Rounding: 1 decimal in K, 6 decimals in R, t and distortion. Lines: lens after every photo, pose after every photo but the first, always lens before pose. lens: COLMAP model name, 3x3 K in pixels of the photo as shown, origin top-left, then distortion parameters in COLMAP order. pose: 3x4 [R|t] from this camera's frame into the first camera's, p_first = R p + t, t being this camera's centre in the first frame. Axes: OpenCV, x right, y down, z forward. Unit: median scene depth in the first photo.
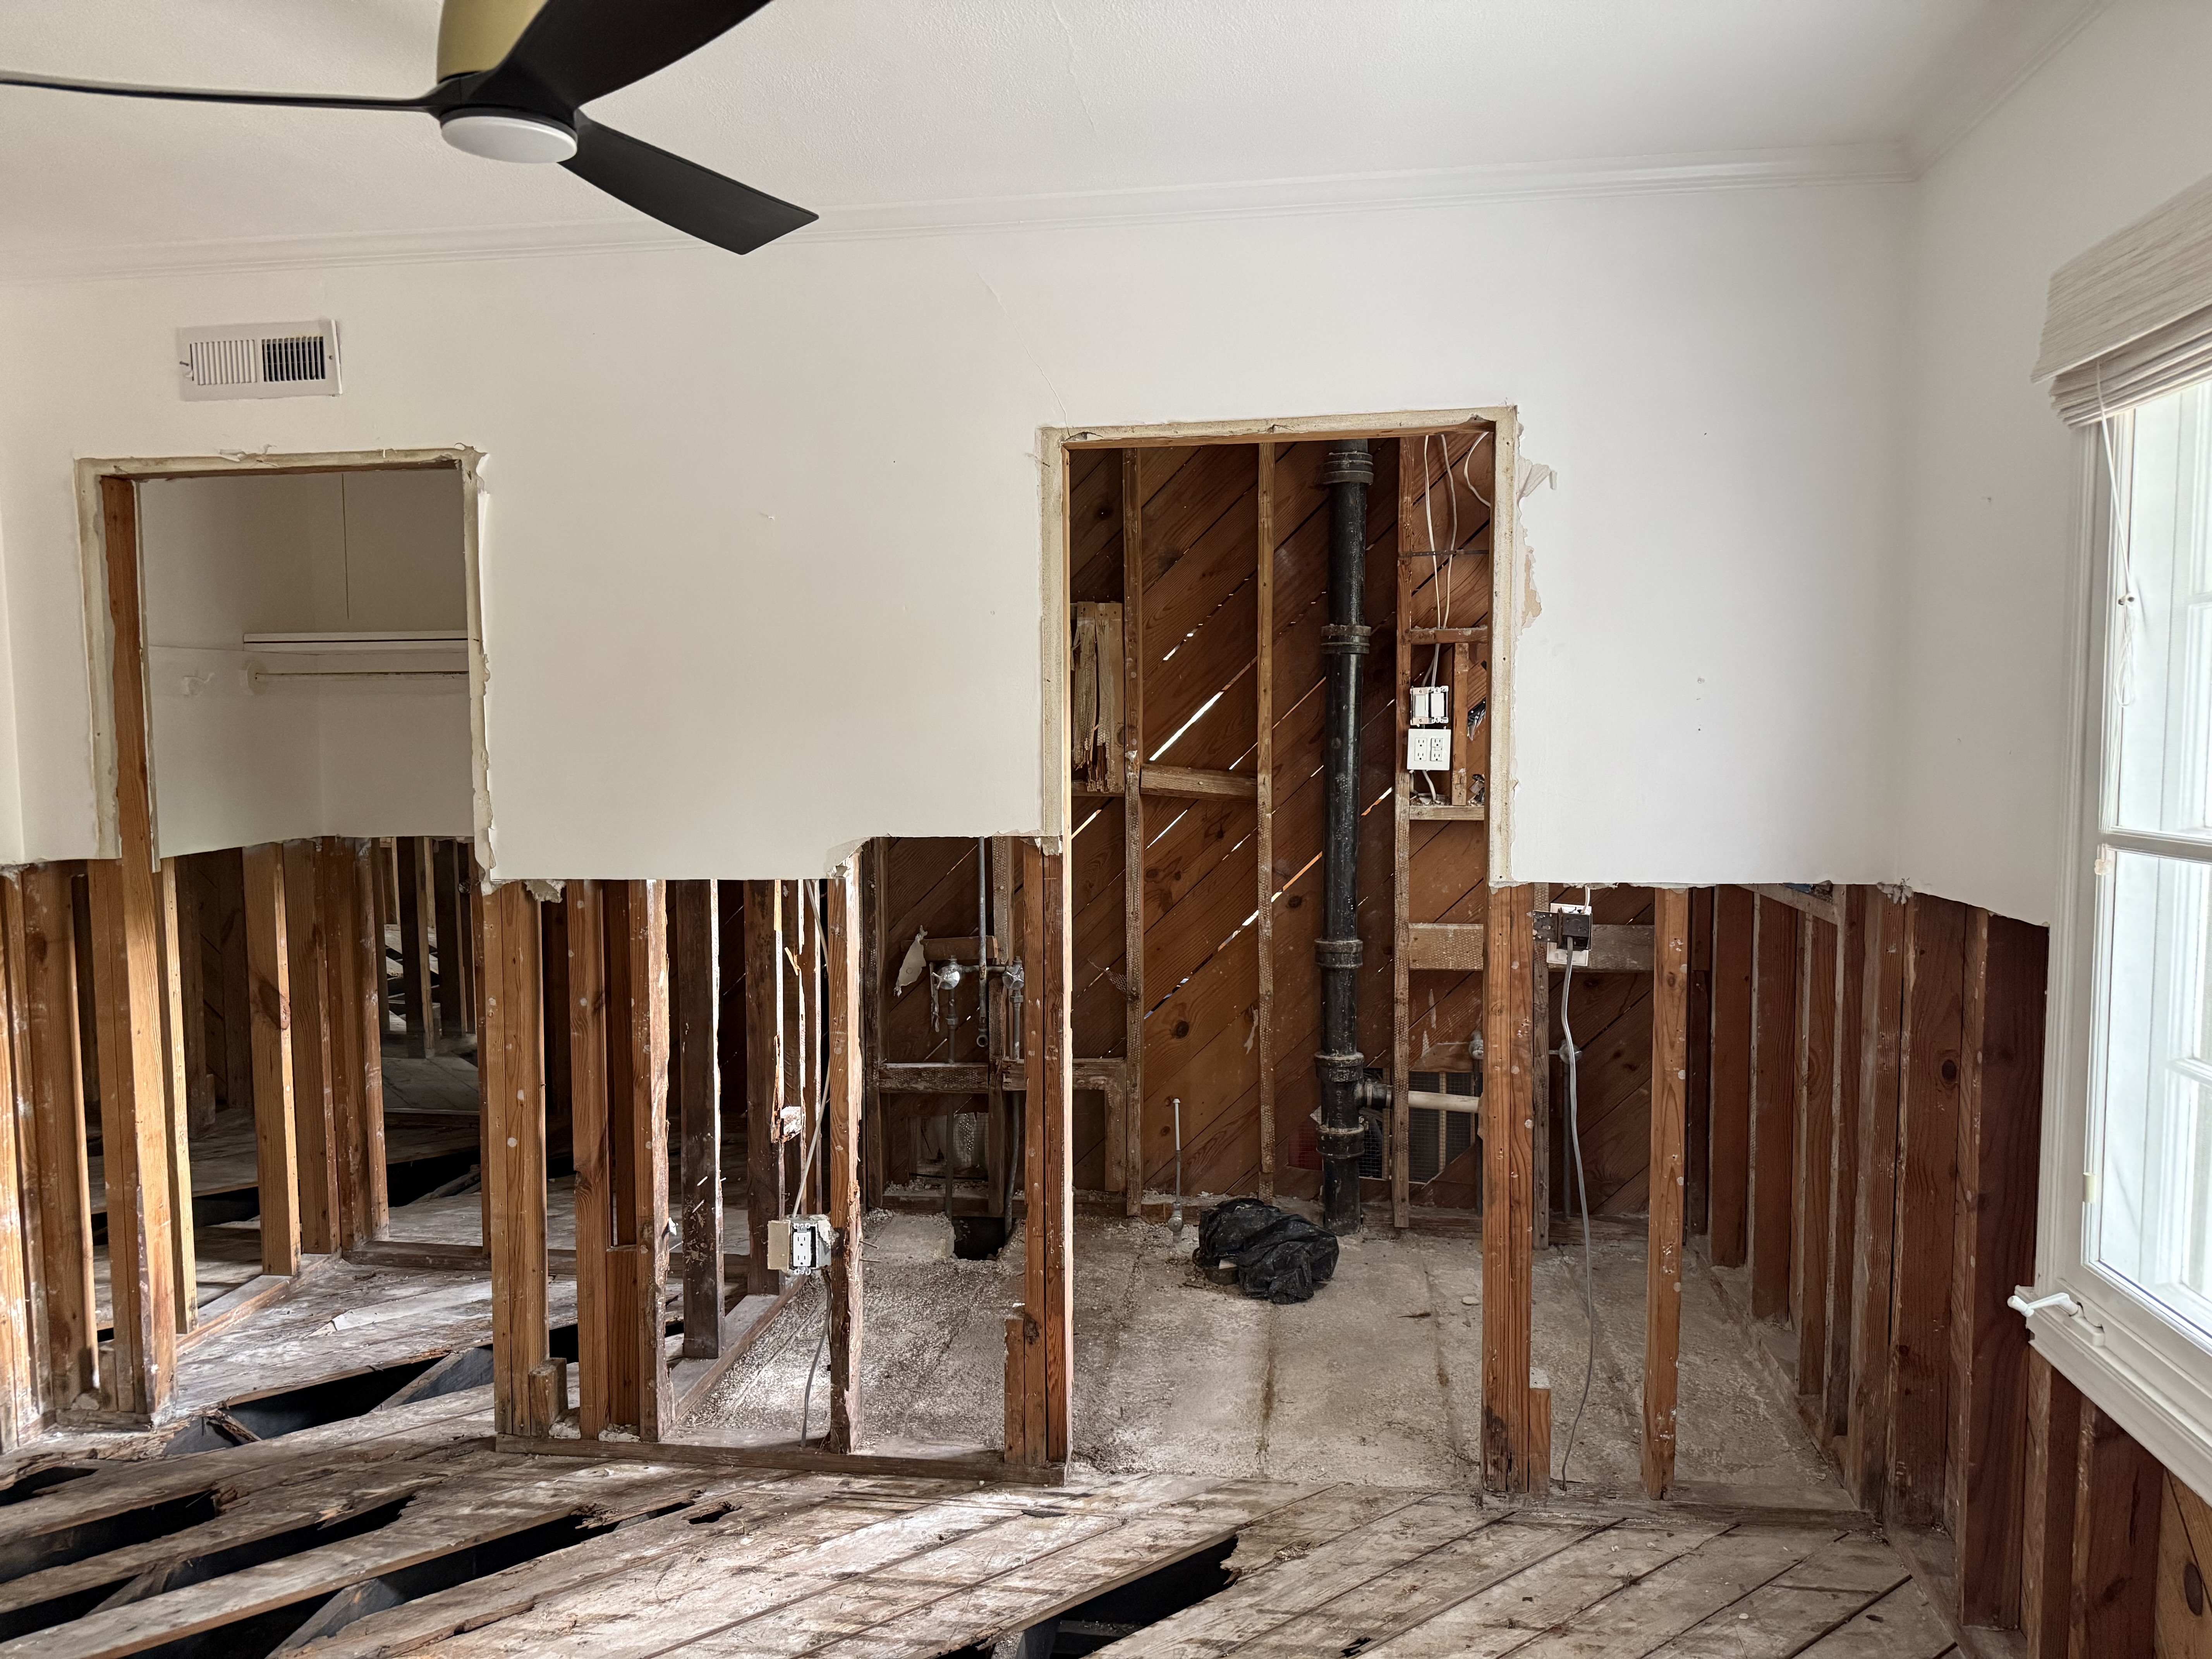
lens RADIAL K [[1584.6, 0, 1106.0], [0, 1584.6, 829.5], [0, 0, 1]] dist [0.200228, -0.446322]
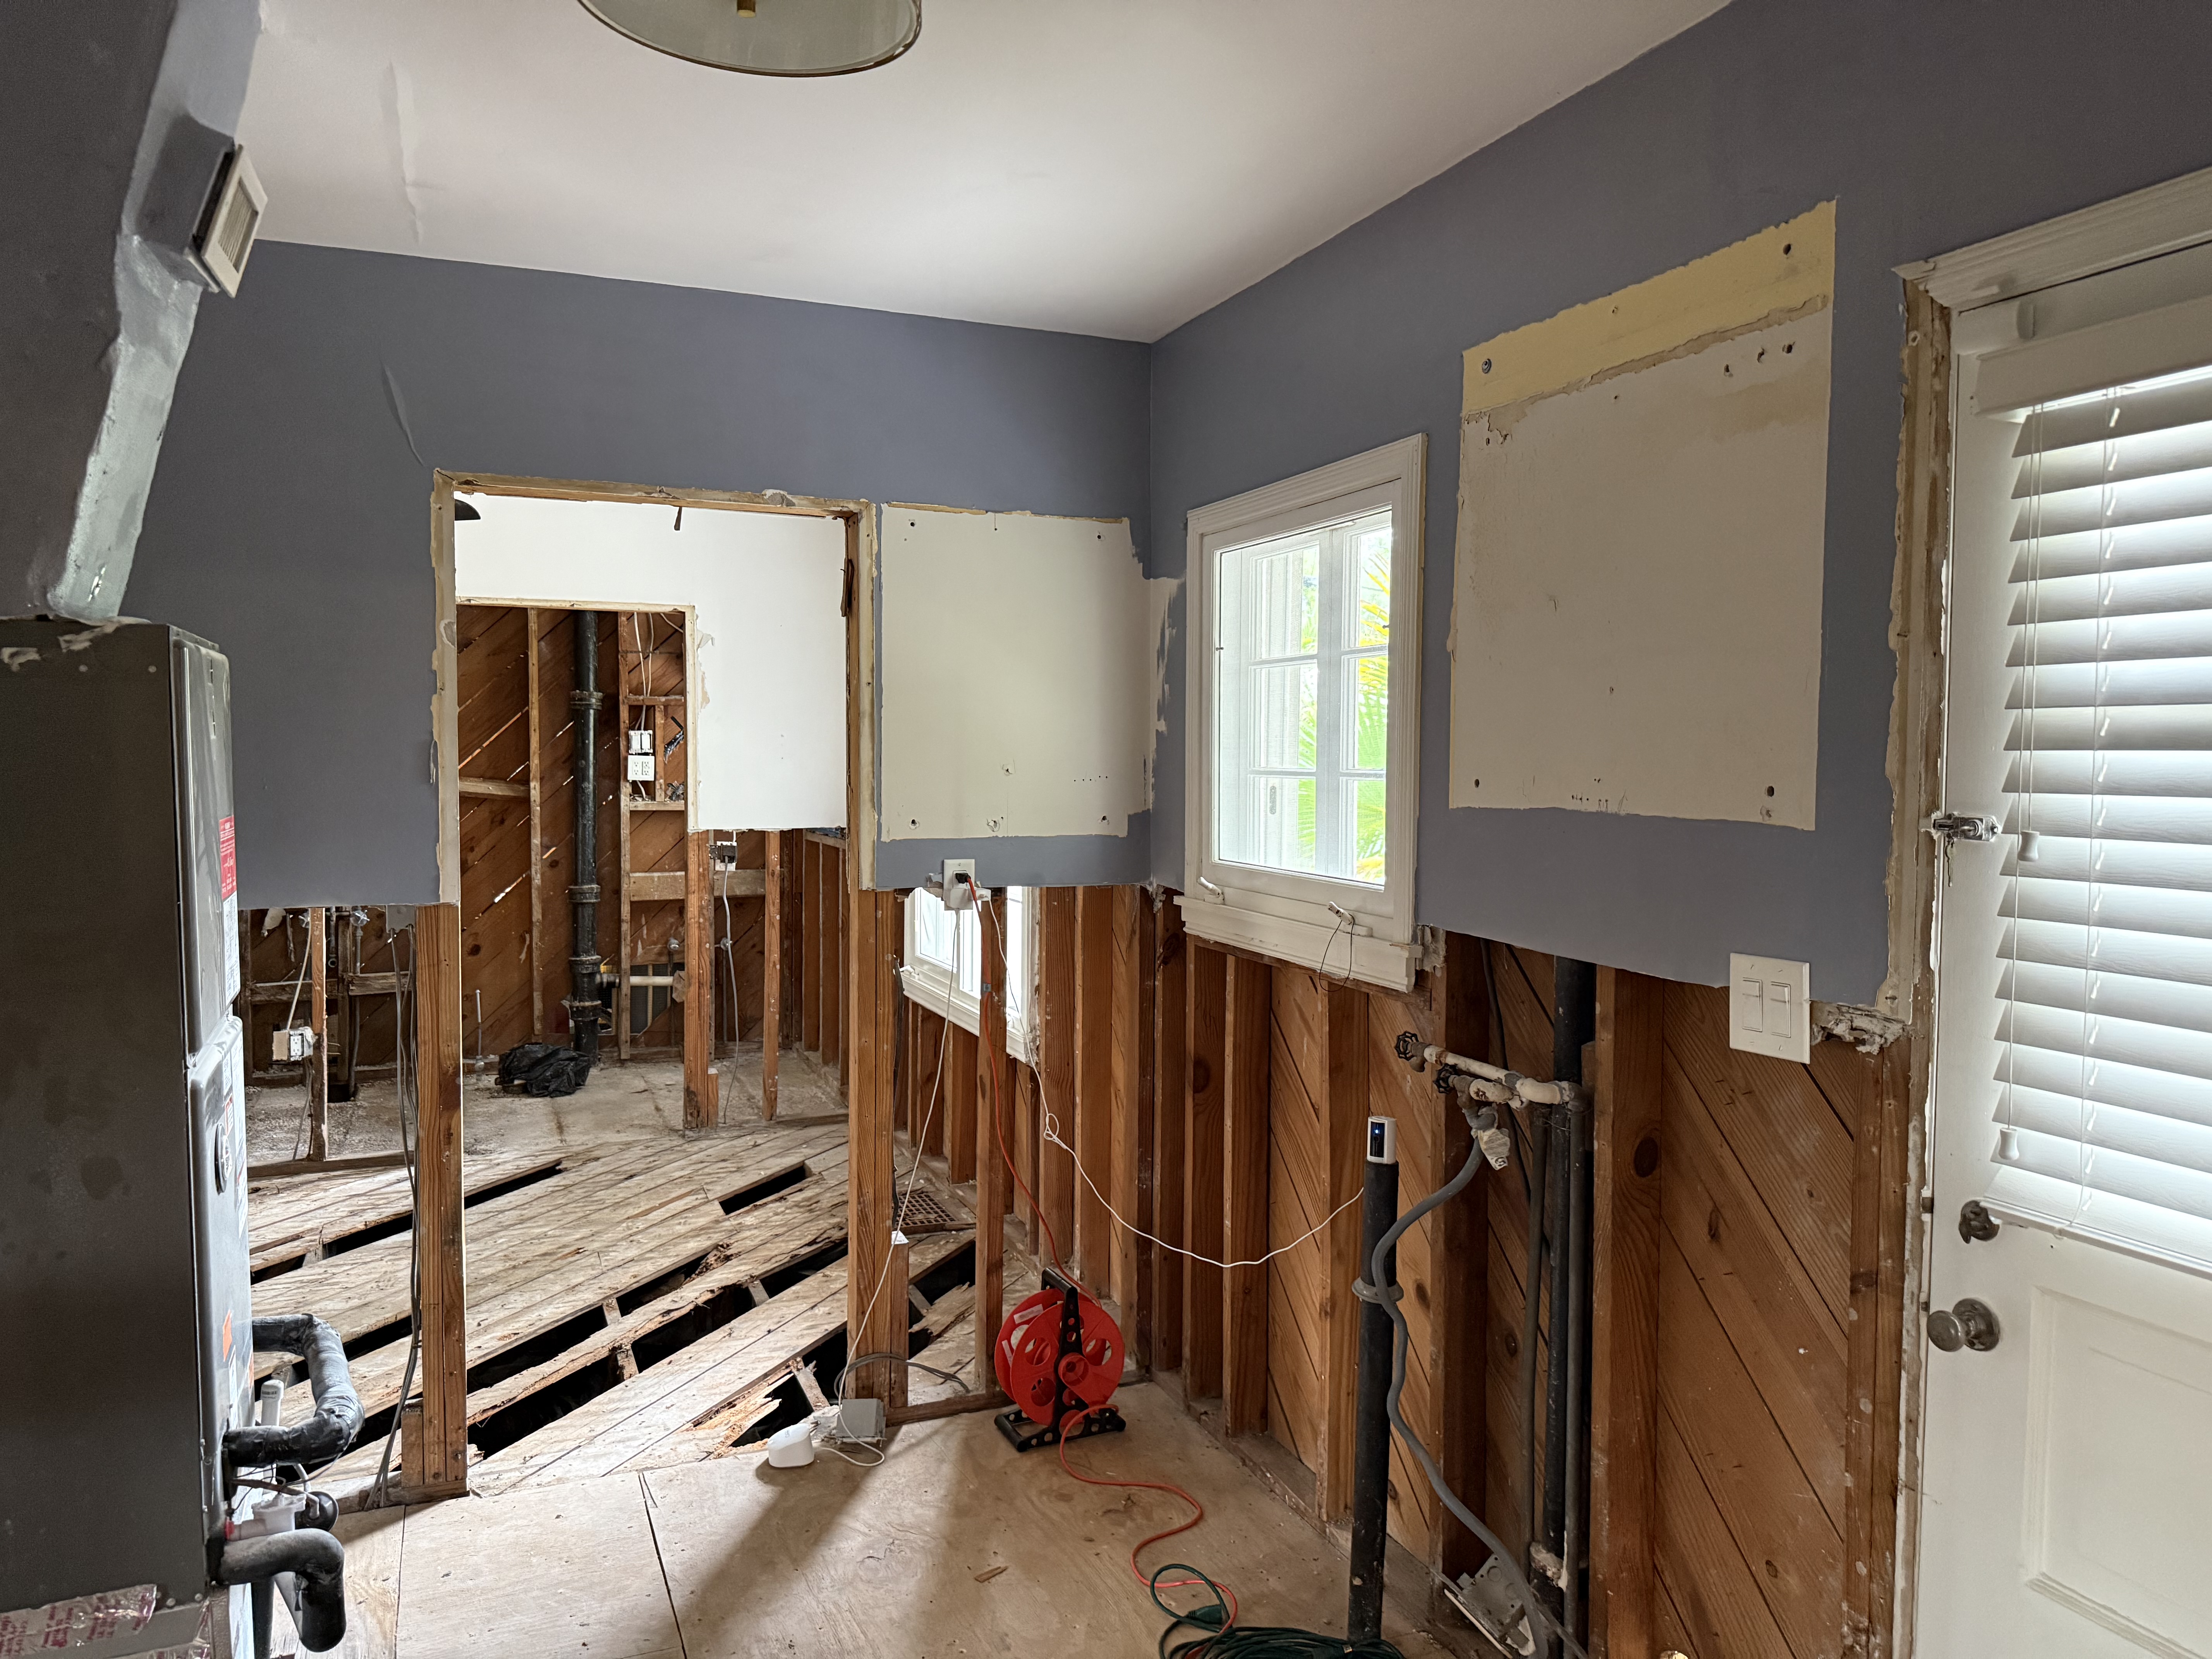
lens RADIAL K [[1584.6, 0, 1106.0], [0, 1584.6, 829.5], [0, 0, 1]] dist [0.200228, -0.446322]
pose [[0.869670, -0.011938, 0.493489, -0.202764], [0.020709, 0.999710, -0.012311, 0.044560], [-0.493199, 0.020927, 0.869665, -0.692679]]
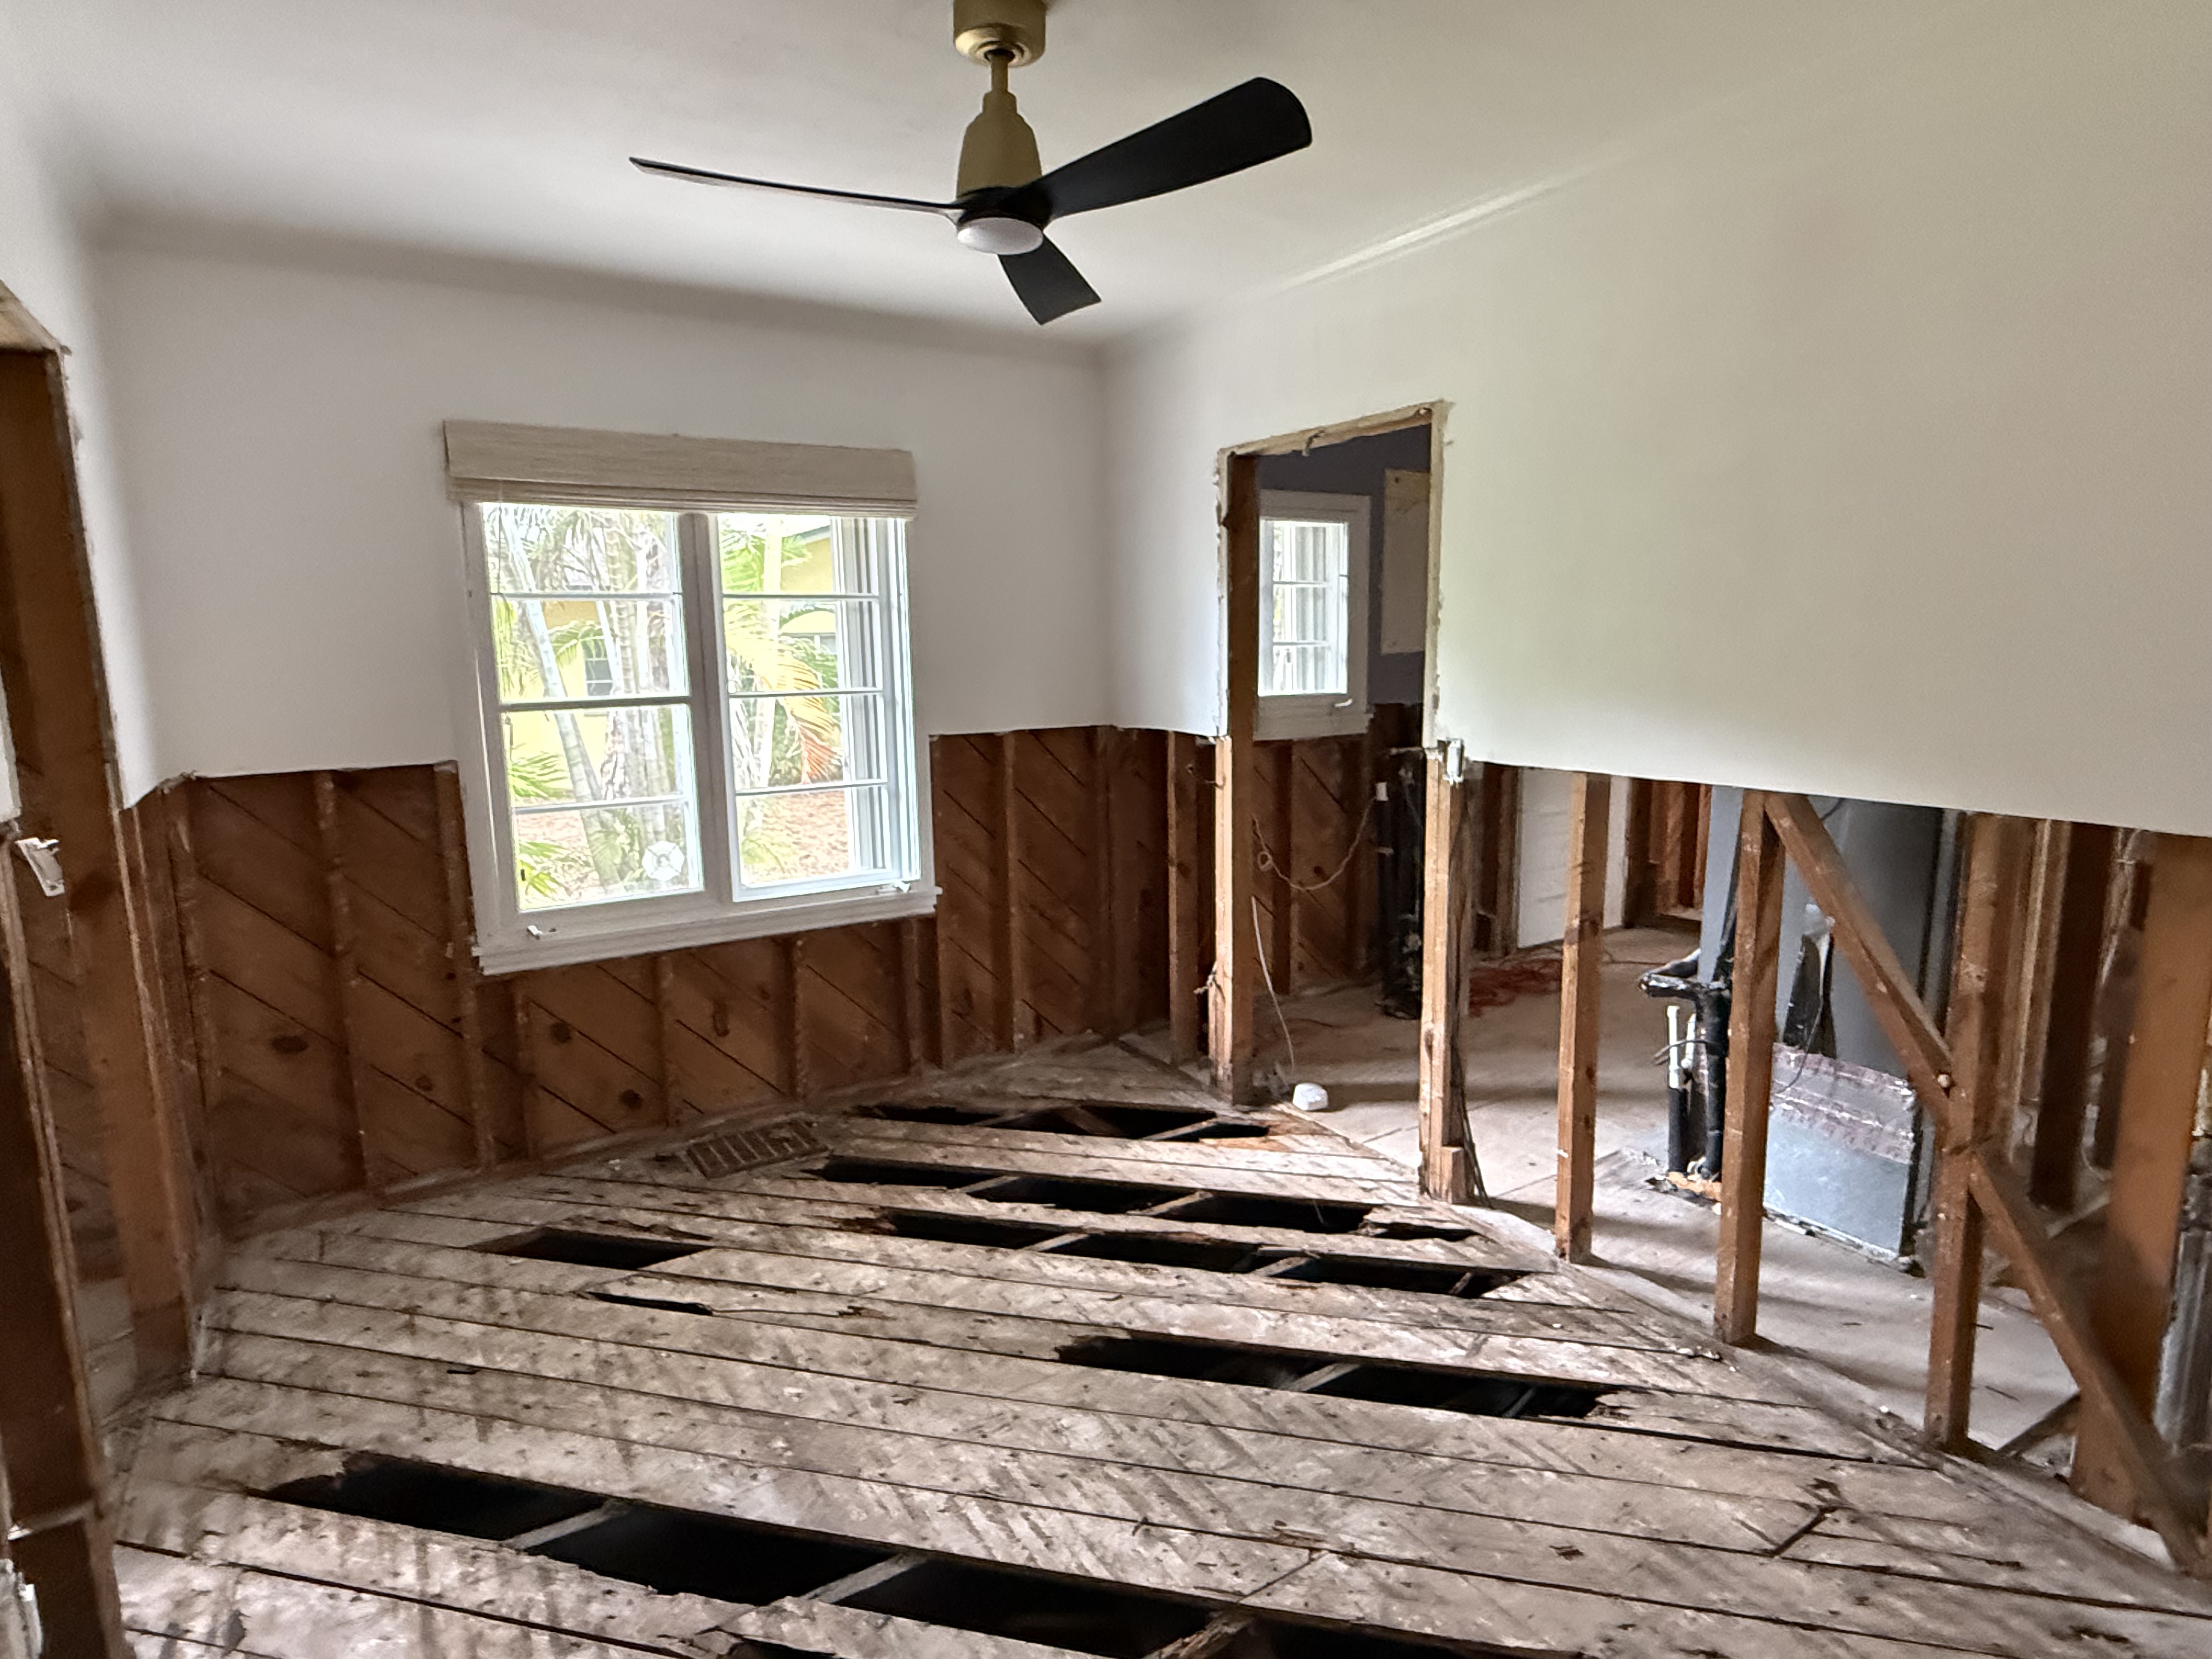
lens RADIAL K [[1289.6, 0, 1106.0], [0, 1289.6, 829.5], [0, 0, 1]] dist [0.001530, 0.000218]
pose [[-0.658305, -0.096669, 0.746518, -0.523043], [0.067253, 0.980201, 0.186236, -0.044803], [-0.749741, 0.172805, -0.638770, 0.686978]]
